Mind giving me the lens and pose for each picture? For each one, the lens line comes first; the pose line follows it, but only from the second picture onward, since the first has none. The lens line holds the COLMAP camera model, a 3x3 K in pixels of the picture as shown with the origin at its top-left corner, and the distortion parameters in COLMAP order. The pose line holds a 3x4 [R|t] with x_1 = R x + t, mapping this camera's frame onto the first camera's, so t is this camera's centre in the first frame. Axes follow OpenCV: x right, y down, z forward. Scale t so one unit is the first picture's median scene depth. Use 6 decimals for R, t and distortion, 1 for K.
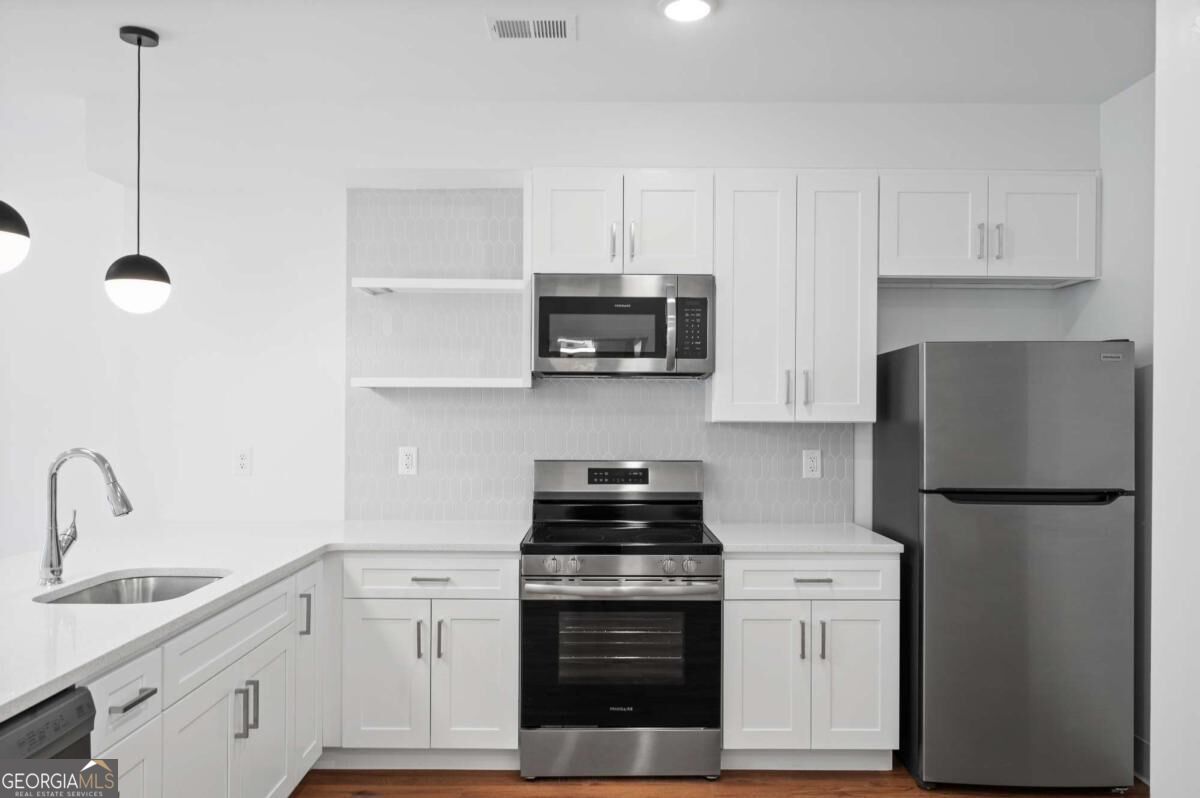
lens RADIAL K [[866.0, 0, 597.9], [0, 866.0, 415.5], [0, 0, 1]] dist [-0.012482, -0.002917]
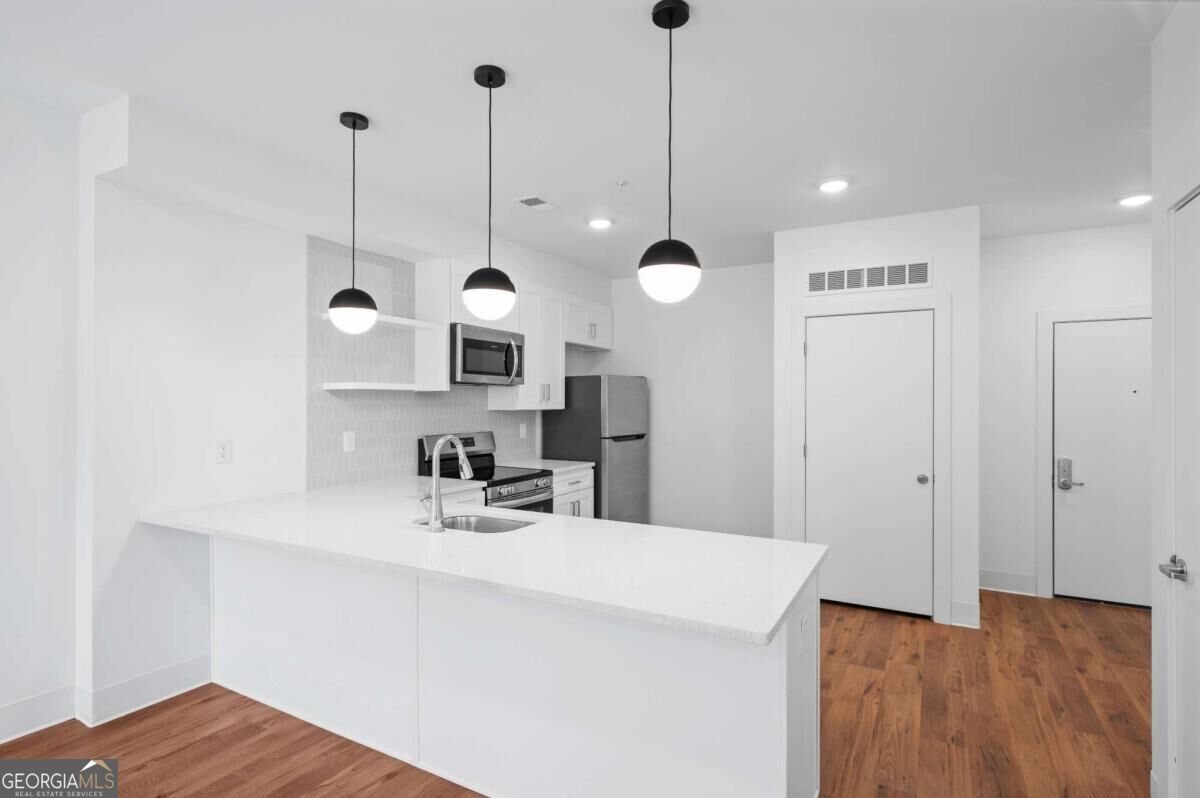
lens RADIAL K [[603.6, 0, 600.0], [0, 603.6, 399.0], [0, 0, 1]] dist [0.002503, 0.000459]
pose [[0.485817, -0.000807, 0.874060, -0.980017], [0.003149, 0.999995, -0.000826, -0.016235], [-0.874055, 0.003154, 0.485817, 0.198204]]
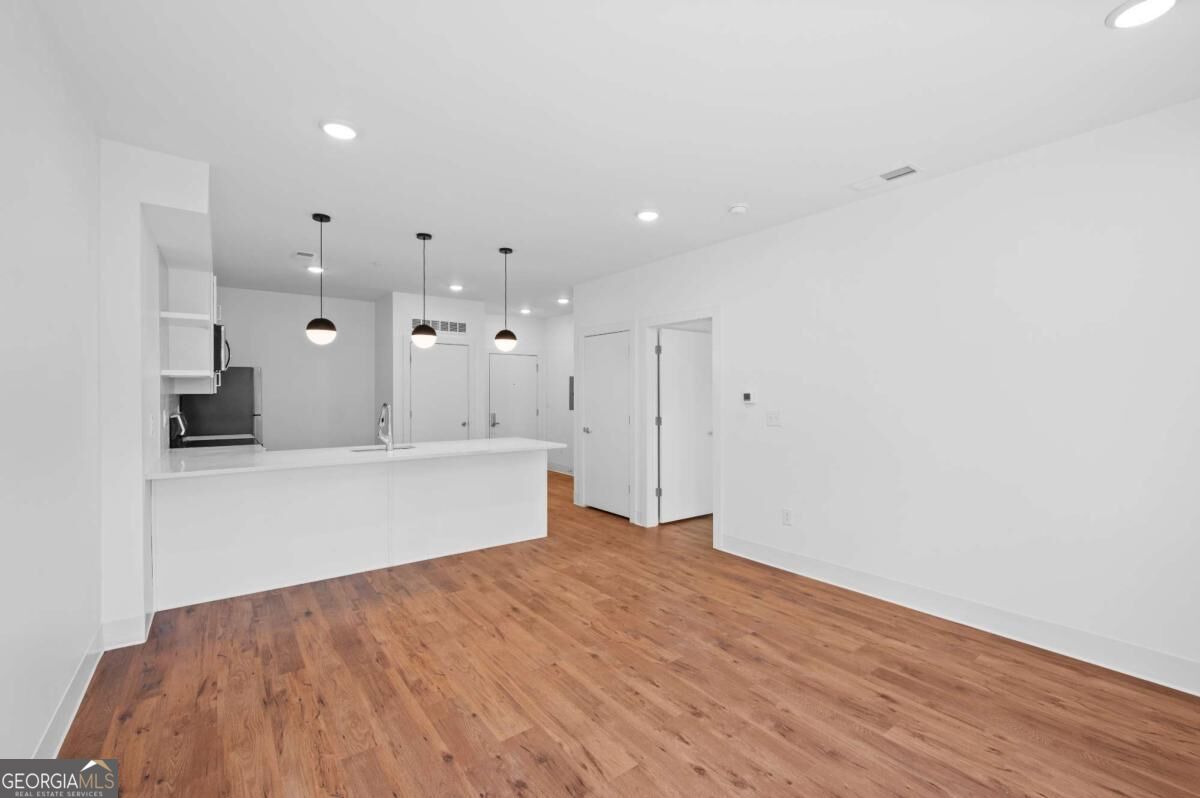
lens RADIAL K [[518.7, 0, 600.0], [0, 518.7, 399.0], [0, 0, 1]] dist [0.009263, 0.000147]
pose [[-0.597211, -0.015979, 0.801925, -1.701107], [-0.000067, 0.999803, 0.019872, -0.006980], [-0.802084, 0.011814, -0.597094, 1.026815]]
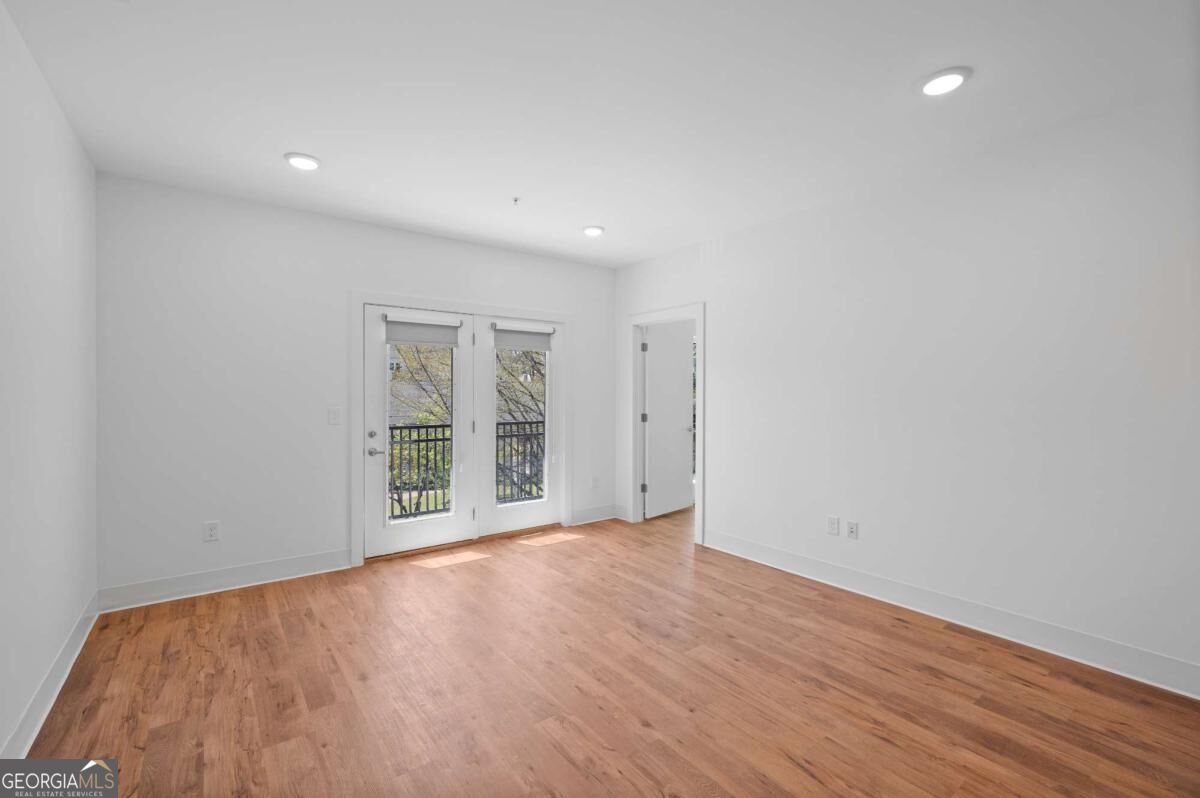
lens RADIAL K [[524.8, 0, 590.8], [0, 524.8, 399.9], [0, 0, 1]] dist [0.034498, -0.000064]
pose [[0.587928, 0.005436, -0.808895, -0.605502], [-0.000622, 0.999980, 0.006268, 0.006713], [0.808913, -0.003182, 0.587920, 0.147340]]
